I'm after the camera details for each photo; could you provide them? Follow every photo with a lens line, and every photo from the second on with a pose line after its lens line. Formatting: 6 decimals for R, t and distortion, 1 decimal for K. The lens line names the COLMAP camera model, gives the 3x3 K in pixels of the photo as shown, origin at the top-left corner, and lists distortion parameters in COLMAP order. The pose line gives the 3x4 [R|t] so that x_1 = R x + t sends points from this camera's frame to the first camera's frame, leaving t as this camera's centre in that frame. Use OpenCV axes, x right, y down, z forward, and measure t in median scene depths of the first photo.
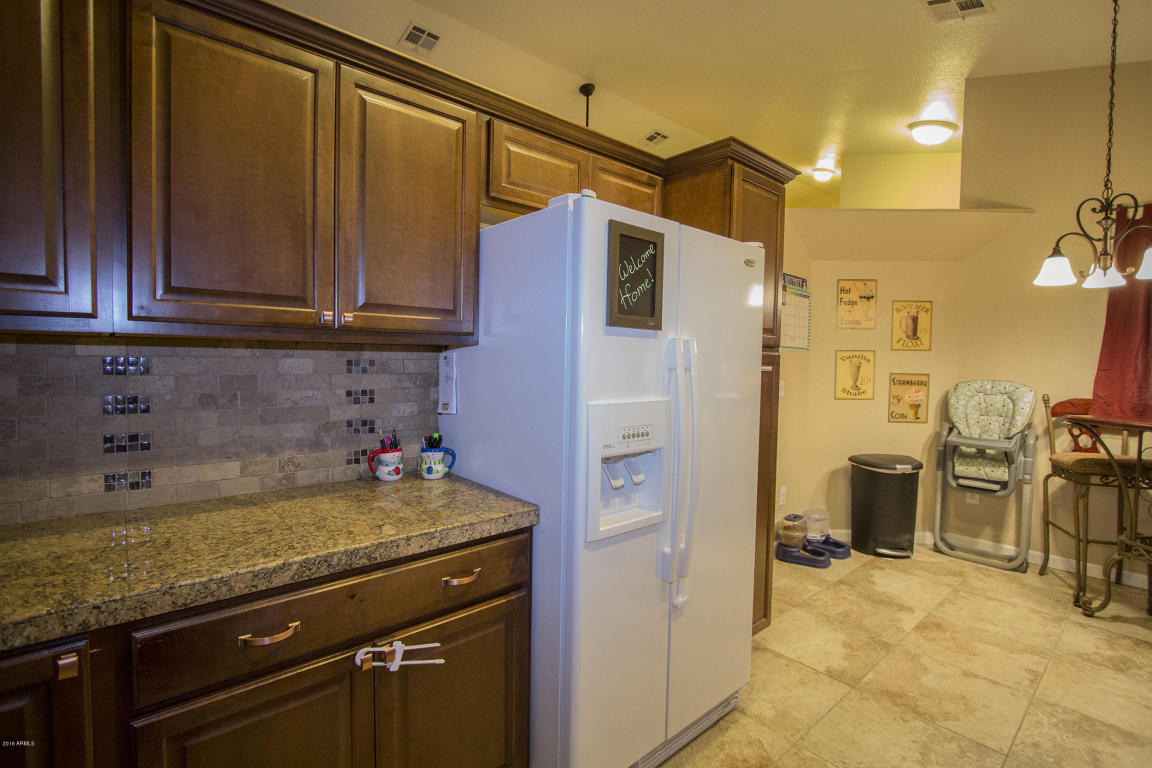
lens RADIAL K [[527.3, 0, 571.6], [0, 527.3, 377.4], [0, 0, 1]] dist [-0.015011, 0.001108]
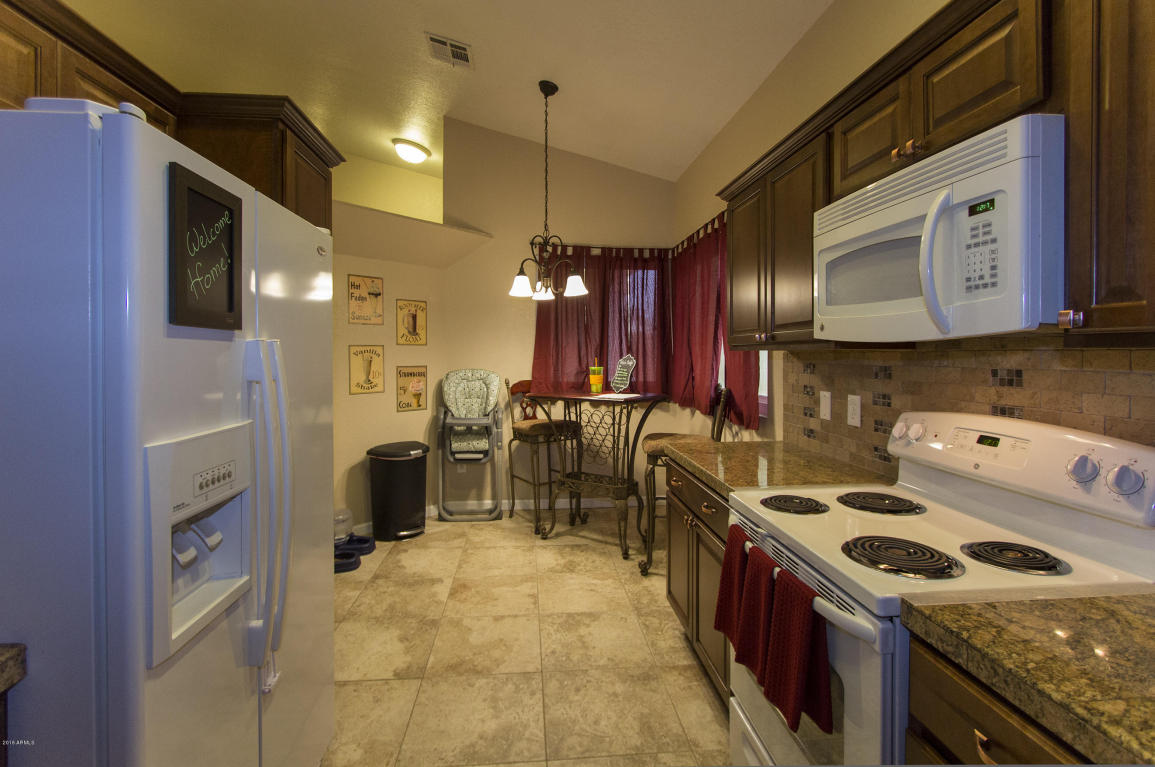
lens RADIAL K [[531.2, 0, 564.1], [0, 531.2, 360.1], [0, 0, 1]] dist [-0.004857, 0.000273]
pose [[0.593613, -0.028829, 0.804234, -0.070193], [0.040650, 0.999157, 0.005812, -0.014596], [-0.803723, 0.029242, 0.594285, 0.088298]]
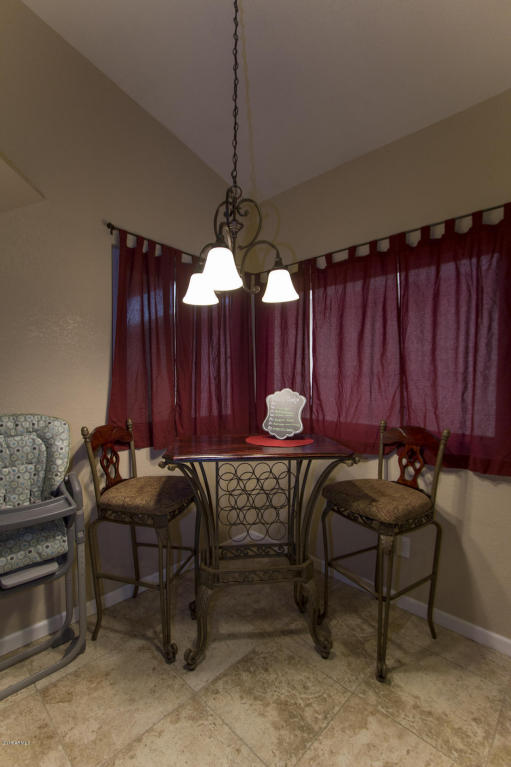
lens RADIAL K [[351.8, 0, 245.2], [0, 351.8, 389.6], [0, 0, 1]] dist [-0.018887, 0.000237]
pose [[-0.085215, -0.041898, 0.995481, 0.323044], [0.028239, 0.998613, 0.044447, -0.042436], [-0.995962, 0.031899, -0.083913, 0.755727]]
